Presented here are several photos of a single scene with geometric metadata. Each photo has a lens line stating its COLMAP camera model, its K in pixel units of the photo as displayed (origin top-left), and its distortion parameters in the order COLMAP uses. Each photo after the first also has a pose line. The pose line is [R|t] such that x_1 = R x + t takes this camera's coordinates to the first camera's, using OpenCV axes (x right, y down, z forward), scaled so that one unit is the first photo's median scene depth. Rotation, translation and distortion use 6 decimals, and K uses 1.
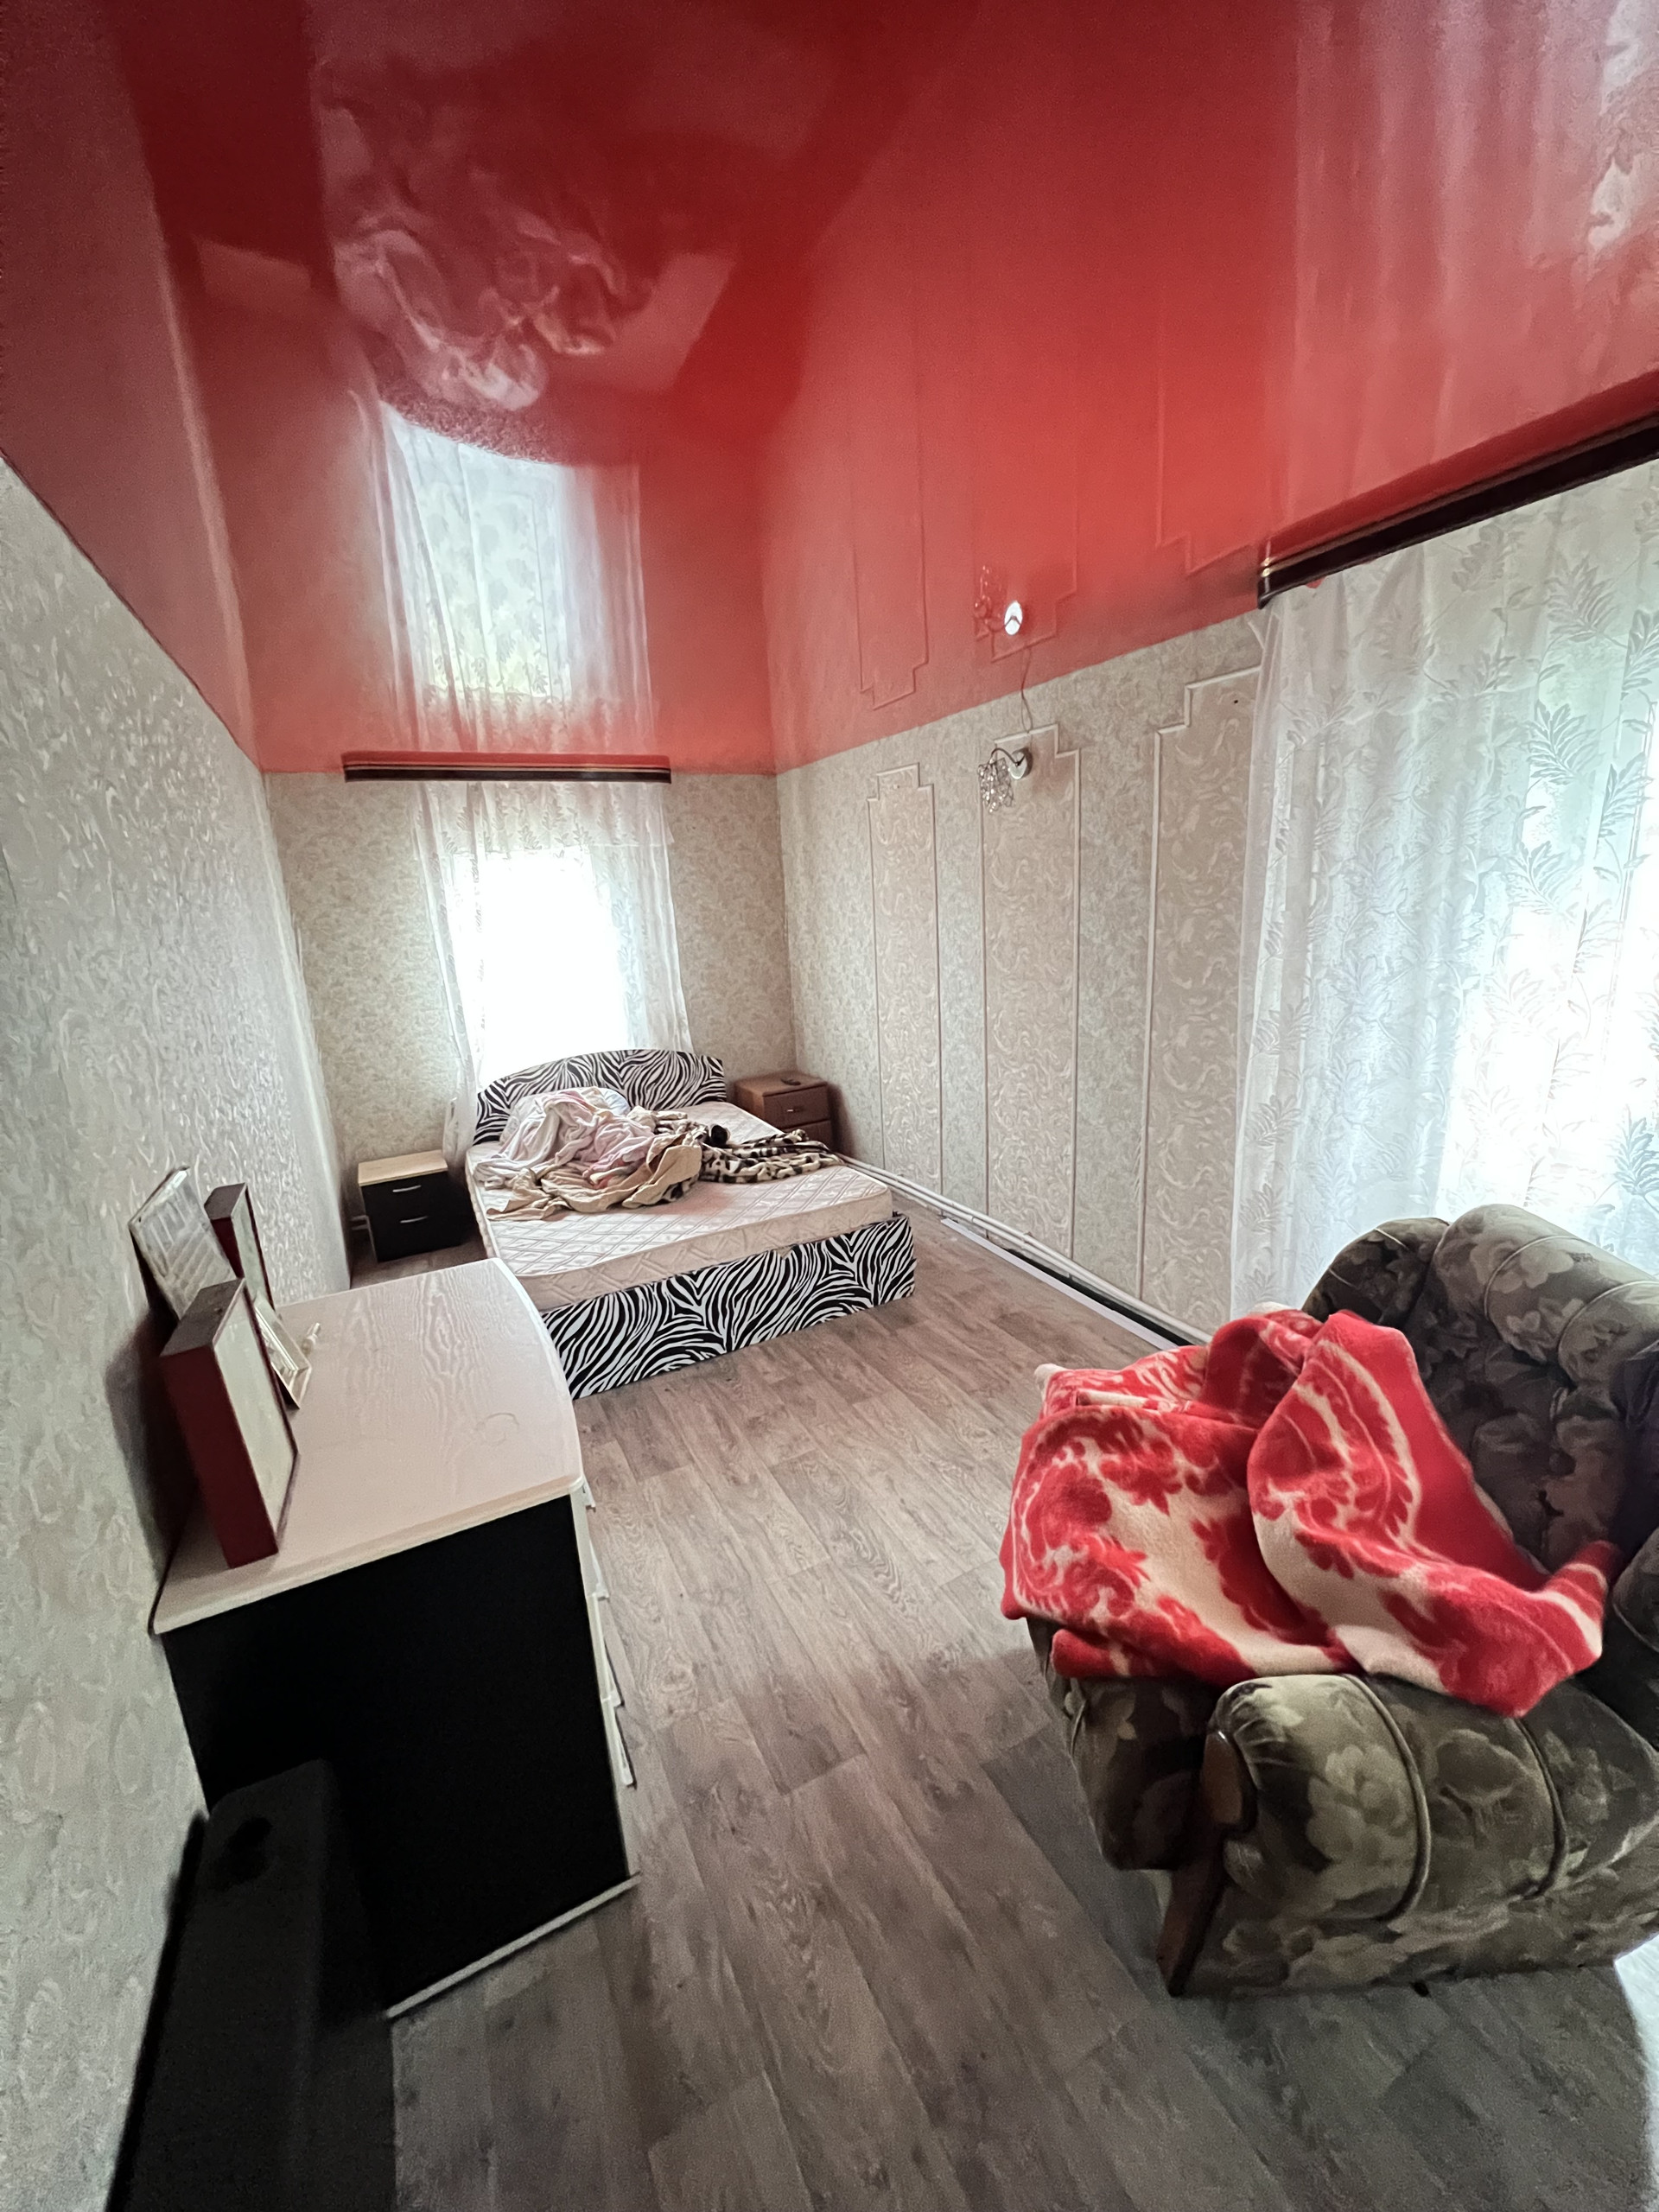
lens RADIAL K [[885.2, 0, 831.4], [0, 885.2, 1107.3], [0, 0, 1]] dist [-0.001526, 0.000141]
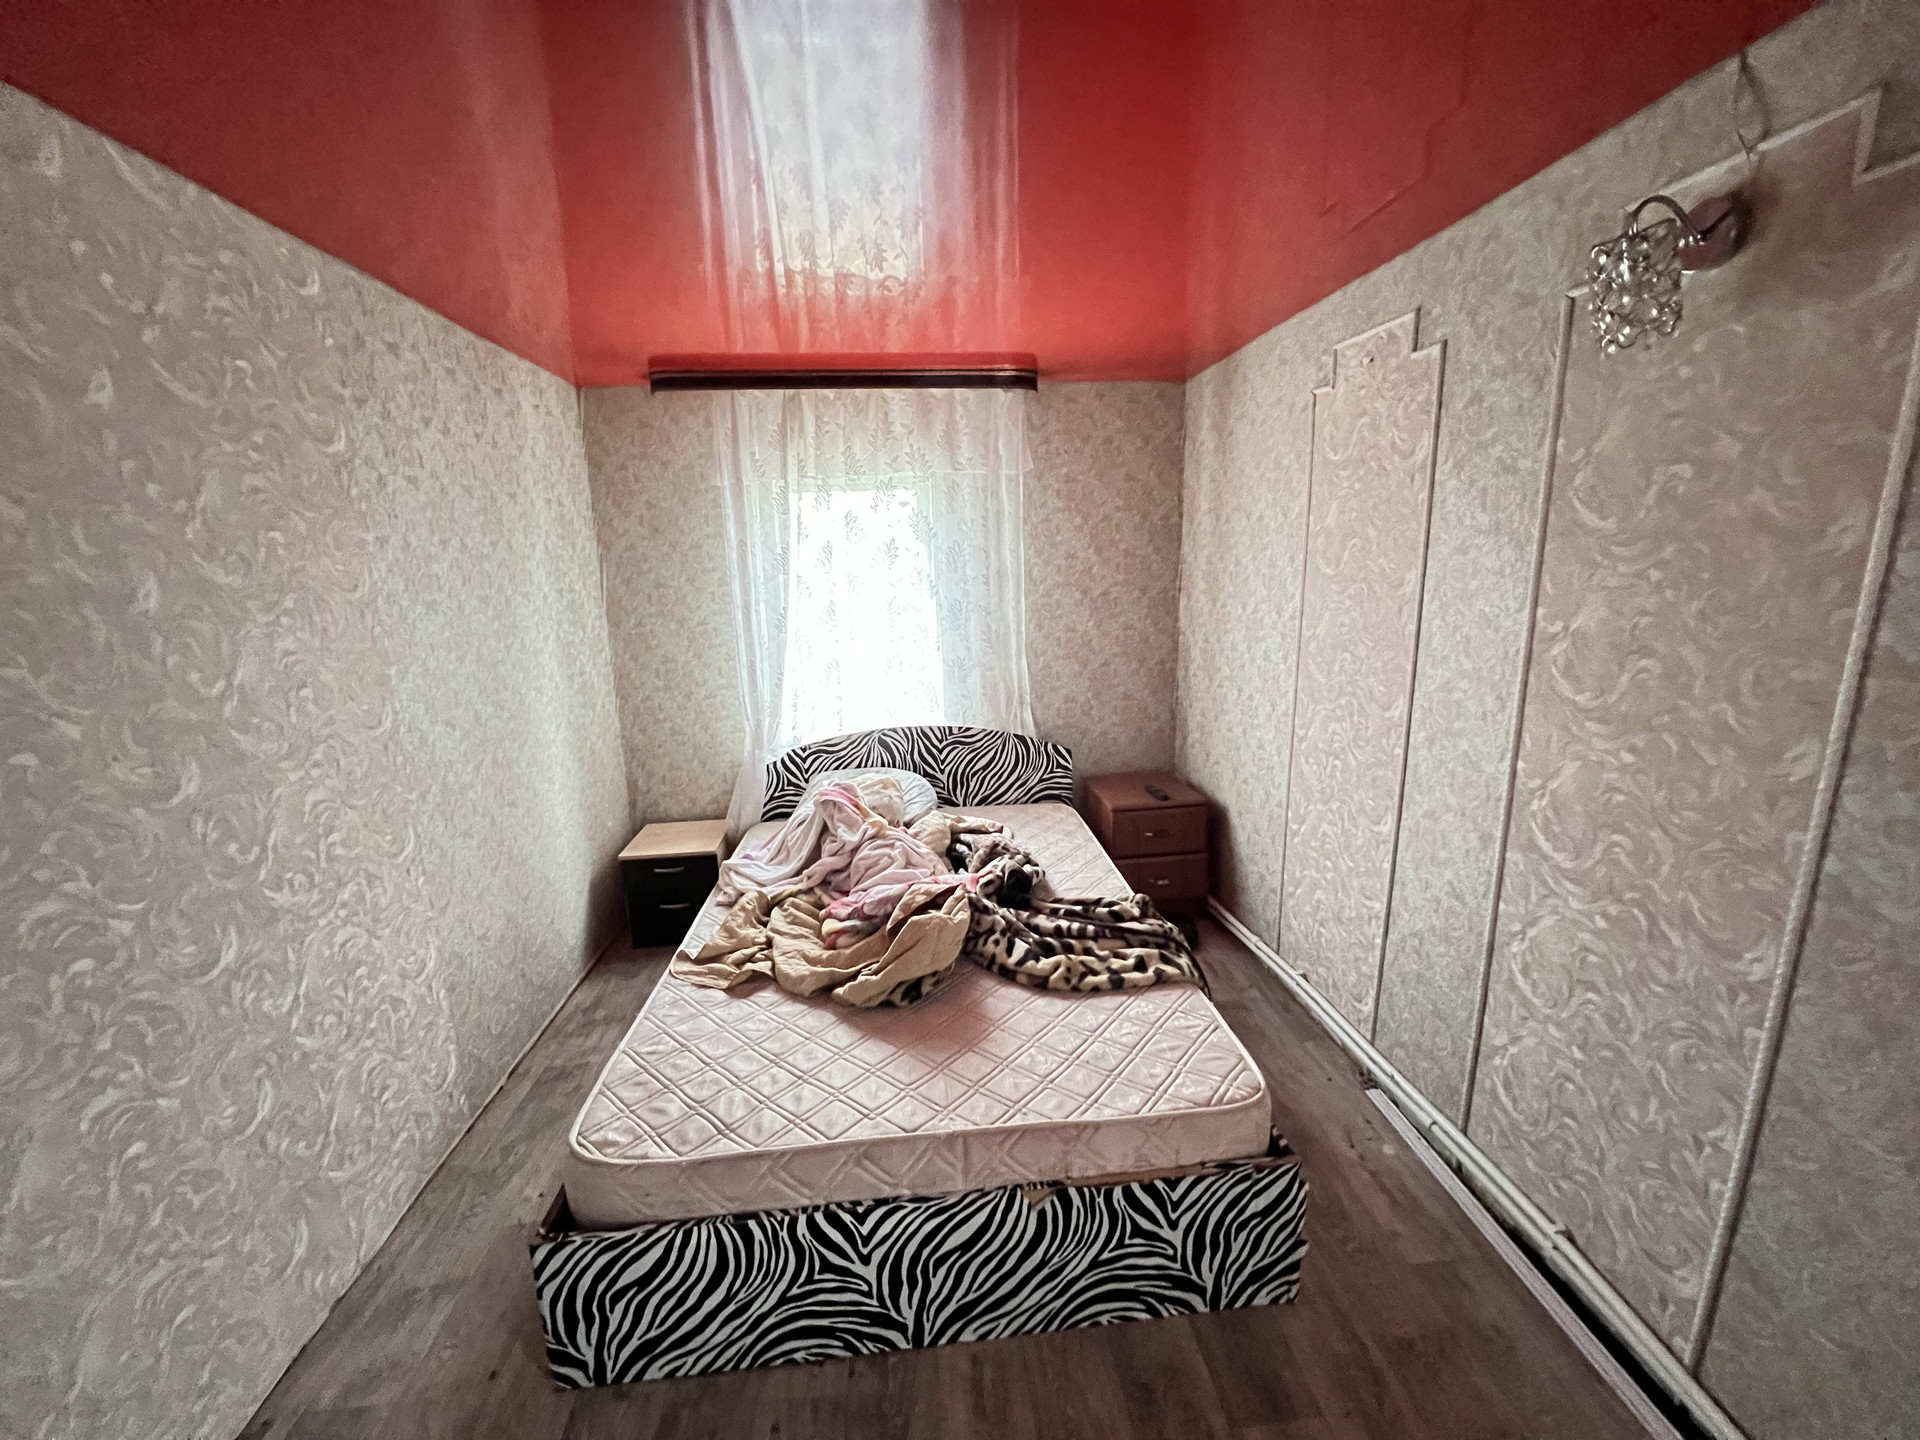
lens RADIAL K [[768.4, 0, 958.7], [0, 768.4, 720.9], [0, 0, 1]] dist [-0.001526, 0.000141]
pose [[0.927578, 0.110149, -0.357023, 0.027932], [-0.114871, 0.993348, 0.008024, -0.091488], [0.355532, 0.033568, 0.934061, 0.418834]]
